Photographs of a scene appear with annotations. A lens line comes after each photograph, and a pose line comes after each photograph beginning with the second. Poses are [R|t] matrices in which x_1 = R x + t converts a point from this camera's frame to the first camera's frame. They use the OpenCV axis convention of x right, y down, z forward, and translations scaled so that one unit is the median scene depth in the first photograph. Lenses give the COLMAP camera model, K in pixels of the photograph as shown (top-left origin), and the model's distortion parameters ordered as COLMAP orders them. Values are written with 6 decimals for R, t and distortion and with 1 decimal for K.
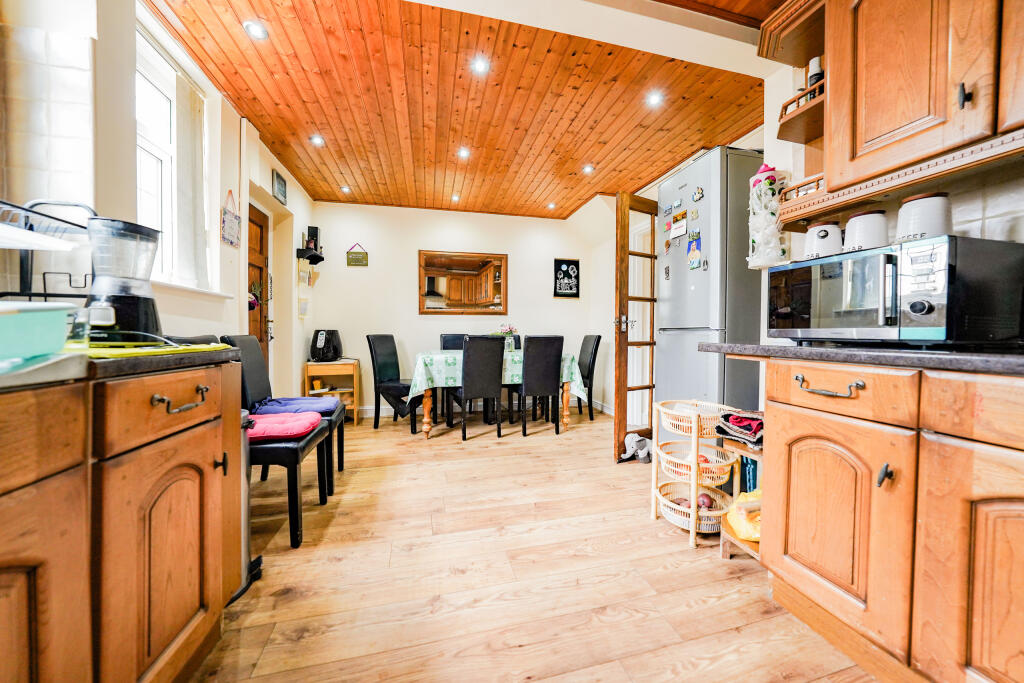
lens RADIAL K [[356.2, 0, 511.9], [0, 356.2, 339.3], [0, 0, 1]] dist [-0.000281, -0.000012]
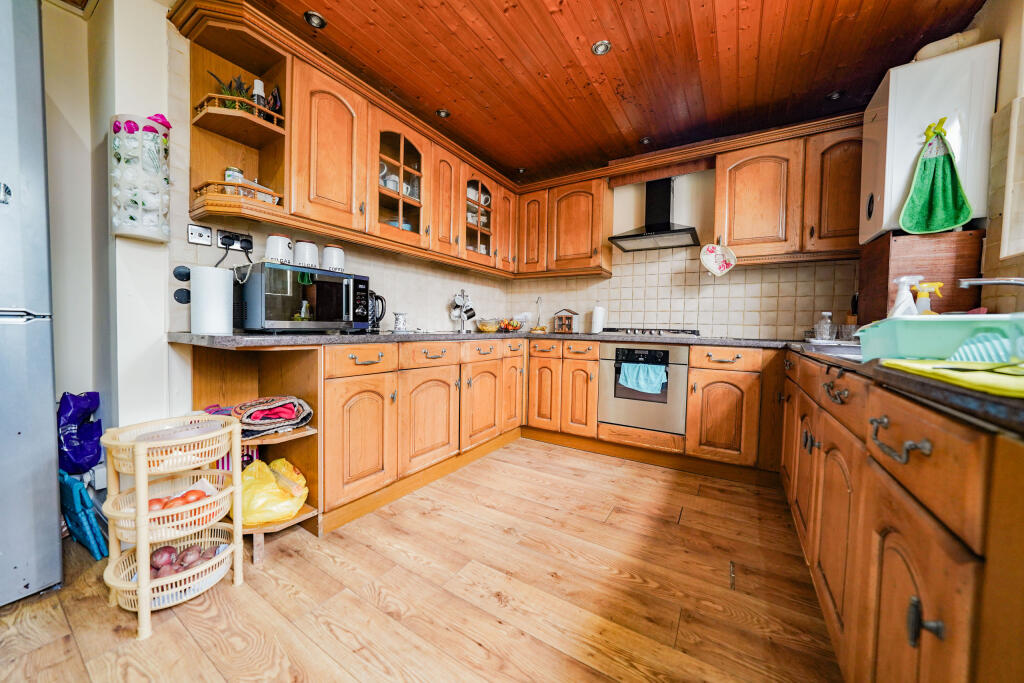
lens RADIAL K [[356.2, 0, 508.3], [0, 356.2, 341.4], [0, 0, 1]] dist [-0.000281, -0.000012]
pose [[-0.688941, -0.040544, 0.723683, -0.578490], [-0.008879, 0.998831, 0.047506, -0.024342], [-0.724763, 0.026303, -0.688496, 1.300255]]
